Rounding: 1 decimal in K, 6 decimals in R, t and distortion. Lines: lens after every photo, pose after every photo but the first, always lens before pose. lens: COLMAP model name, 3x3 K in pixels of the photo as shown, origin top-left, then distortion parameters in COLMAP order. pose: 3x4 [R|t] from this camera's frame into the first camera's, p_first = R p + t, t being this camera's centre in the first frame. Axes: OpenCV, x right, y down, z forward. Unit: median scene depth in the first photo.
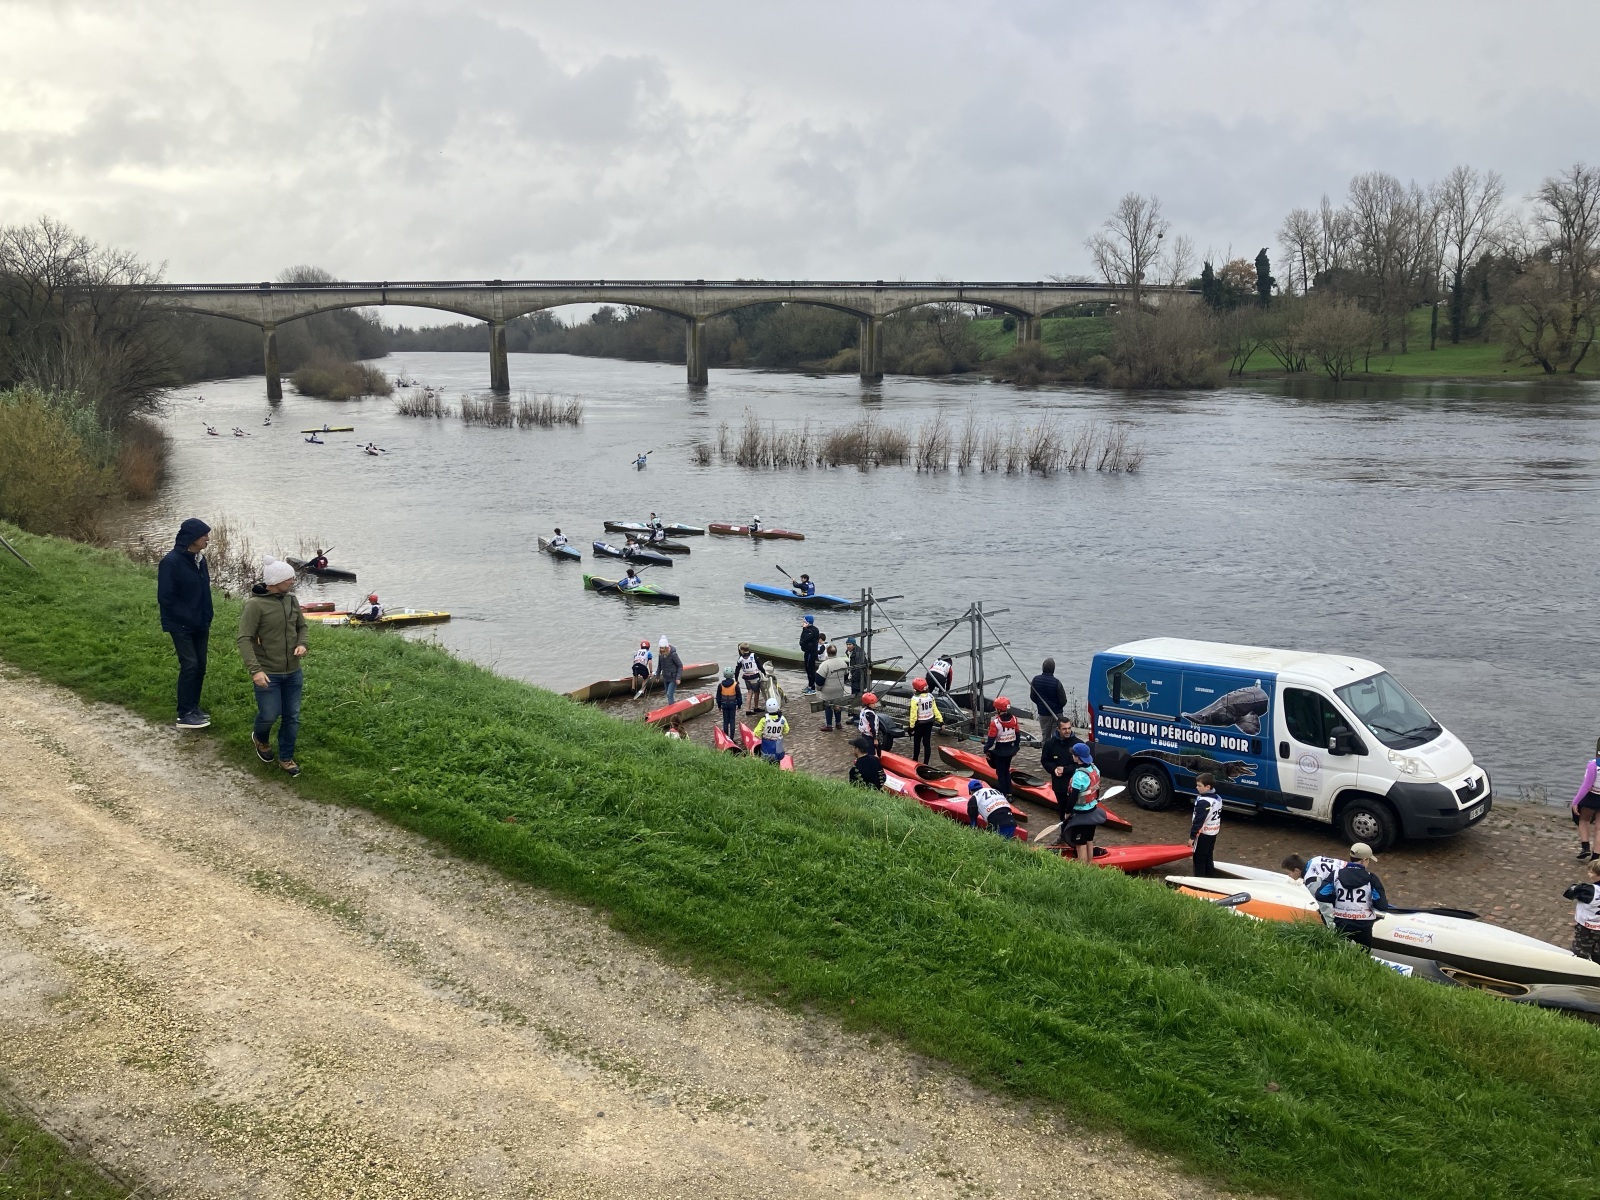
lens RADIAL K [[1349.1, 0, 794.6], [0, 1349.1, 589.4], [0, 0, 1]] dist [0.145489, -0.299759]
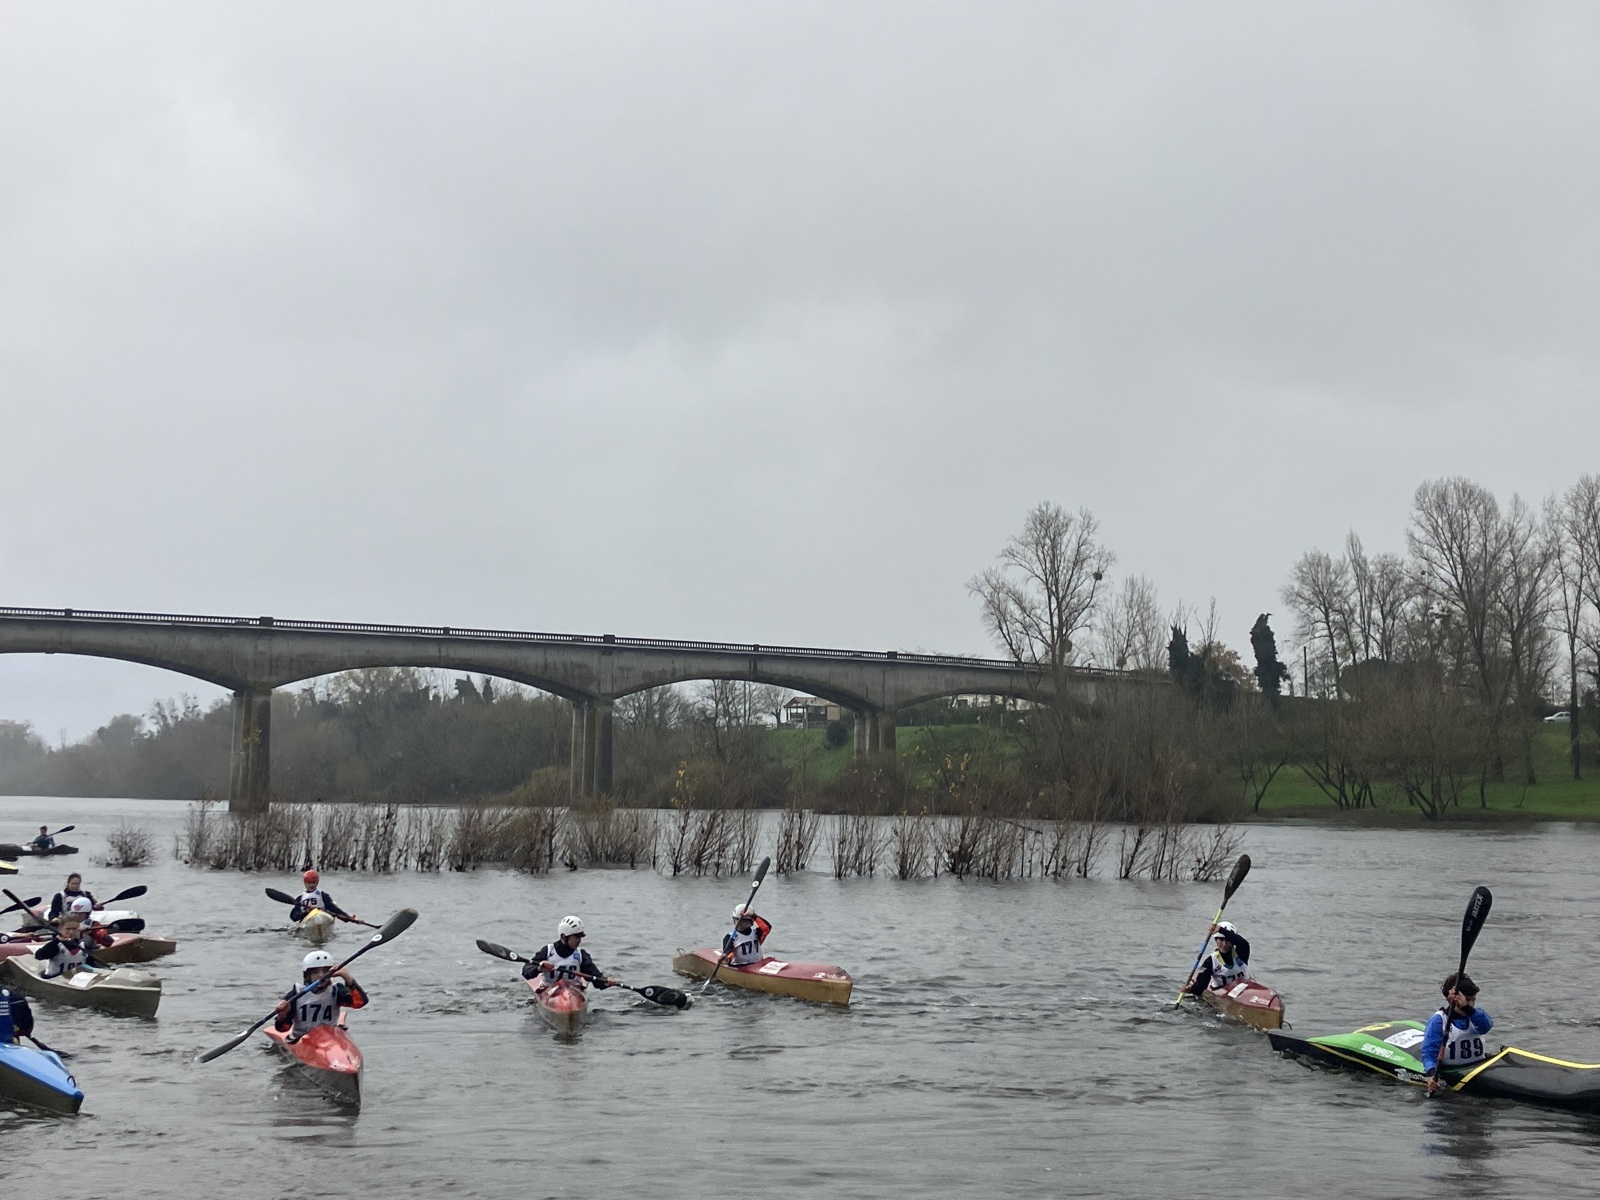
lens RADIAL K [[2236.7, 0, 816.2], [0, 2236.7, 592.6], [0, 0, 1]] dist [0.244207, -0.849675]
pose [[0.988433, 0.034863, 0.147593, 0.010970], [0.006646, 0.962326, -0.271818, 0.003670], [-0.151509, 0.269655, 0.950963, 0.117638]]
